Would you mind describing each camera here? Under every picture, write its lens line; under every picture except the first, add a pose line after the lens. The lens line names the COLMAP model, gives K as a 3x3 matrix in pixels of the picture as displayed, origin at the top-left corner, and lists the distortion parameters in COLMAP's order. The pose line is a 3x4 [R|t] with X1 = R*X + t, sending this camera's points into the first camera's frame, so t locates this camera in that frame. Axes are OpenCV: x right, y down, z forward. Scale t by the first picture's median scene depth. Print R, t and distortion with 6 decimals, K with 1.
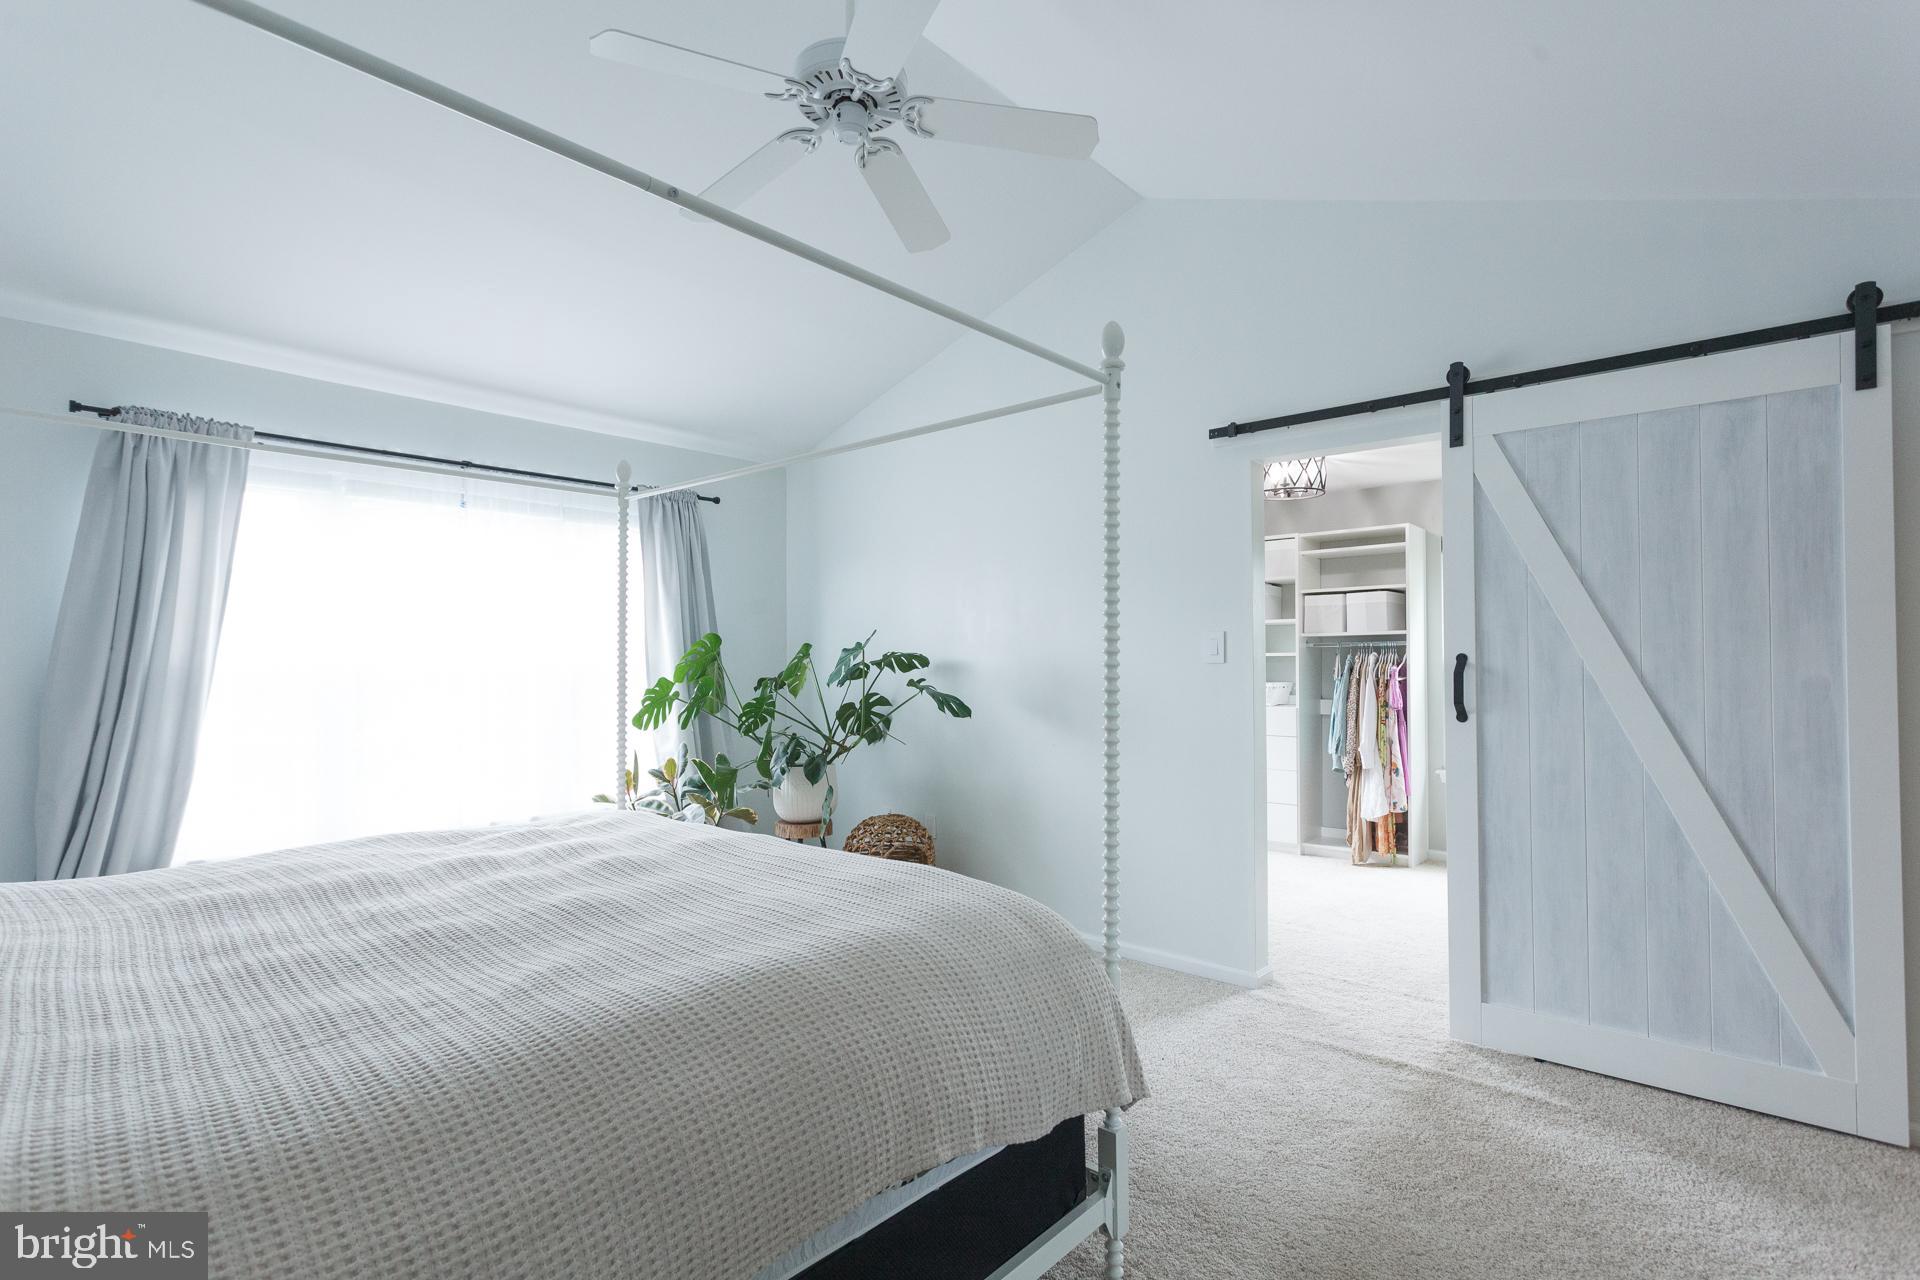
lens RADIAL K [[921.8, 0, 952.7], [0, 921.8, 646.5], [0, 0, 1]] dist [-0.000553, 0.007007]
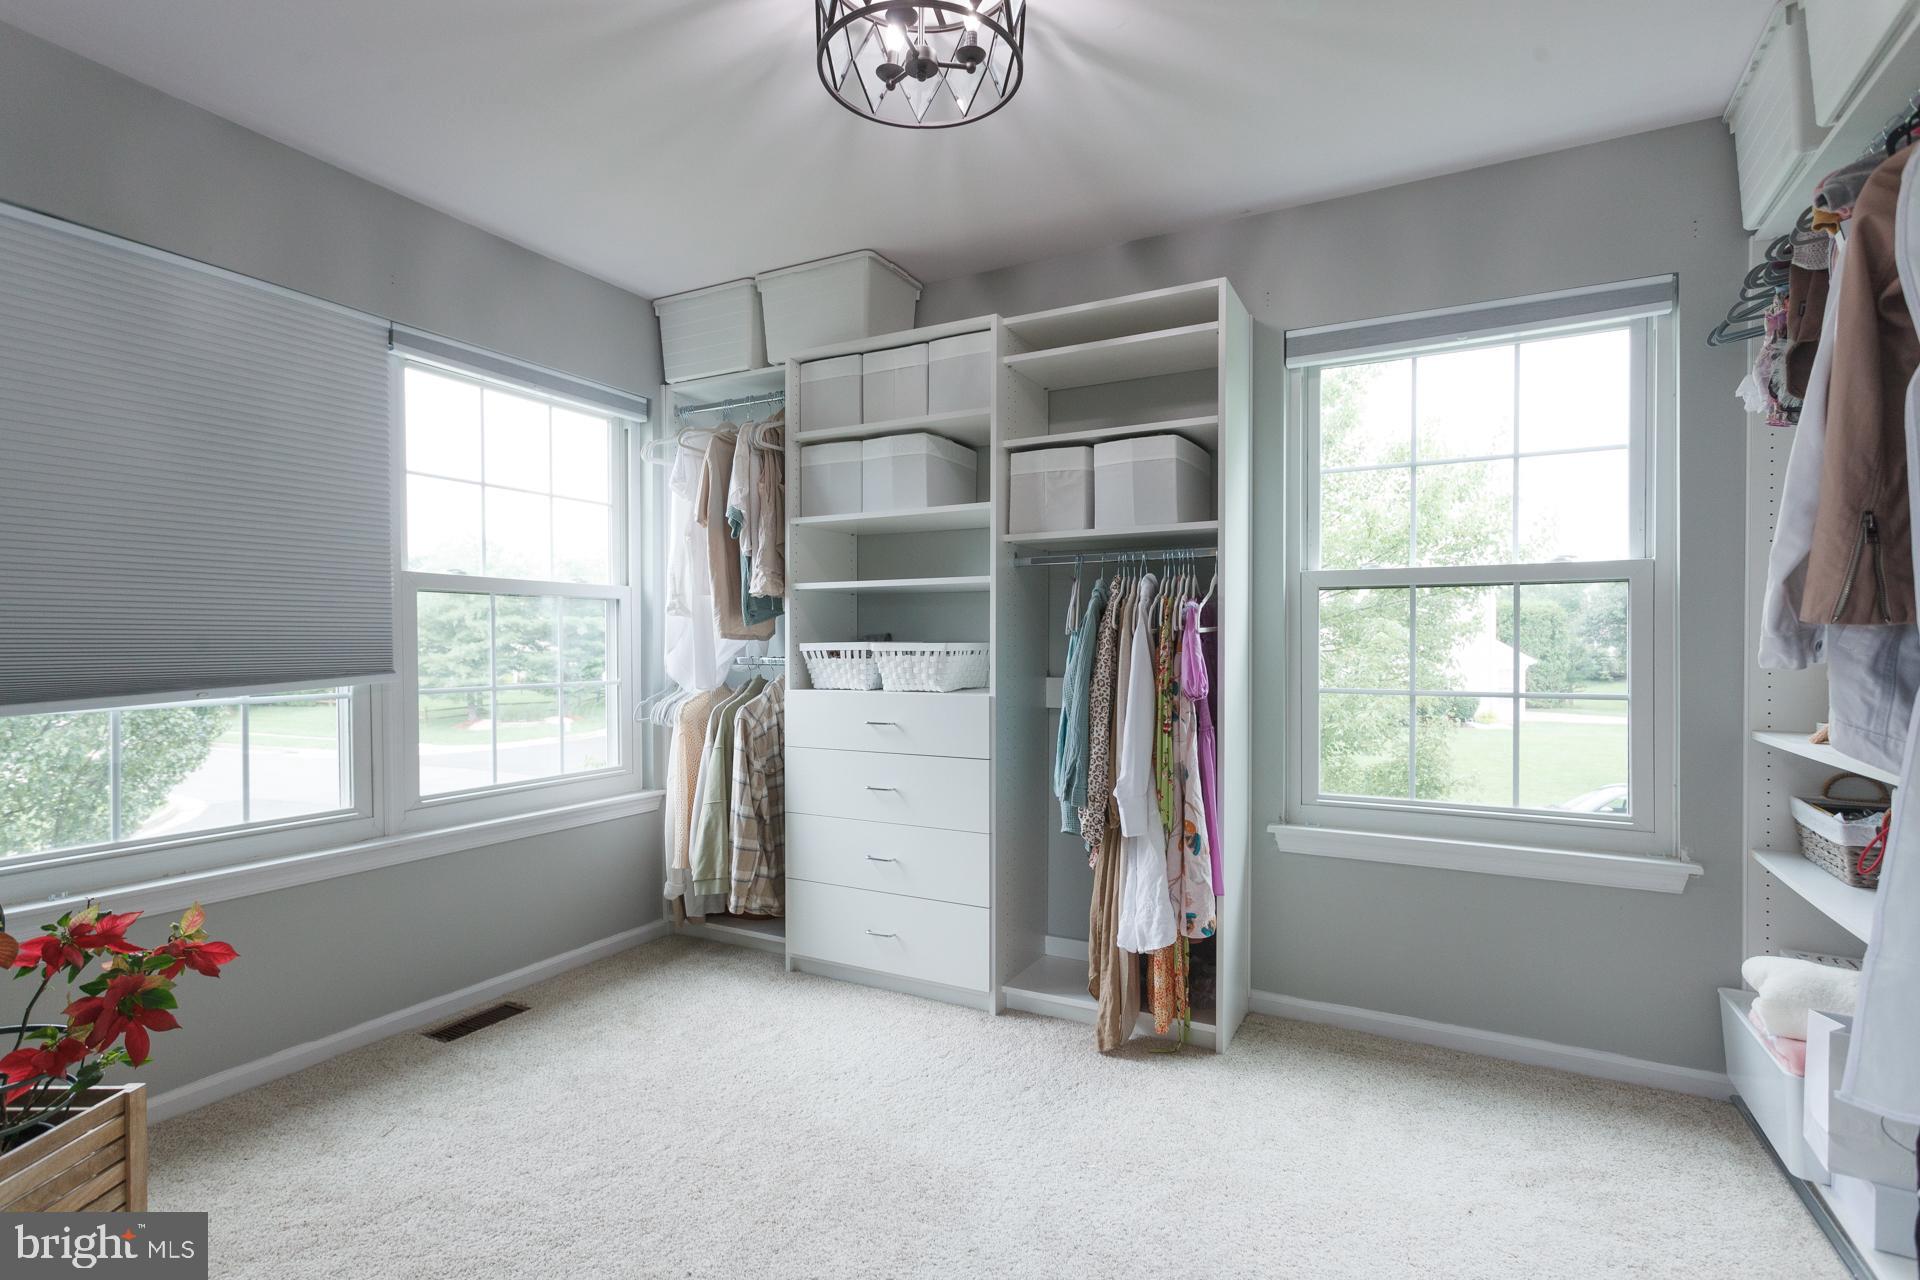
lens RADIAL K [[921.8, 0, 952.7], [0, 921.8, 646.5], [0, 0, 1]] dist [-0.000553, 0.007007]
pose [[0.975525, 0.001133, 0.219884, 0.268703], [-0.006339, 0.999716, 0.022972, 0.033494], [-0.219796, -0.023804, 0.975256, 0.590770]]
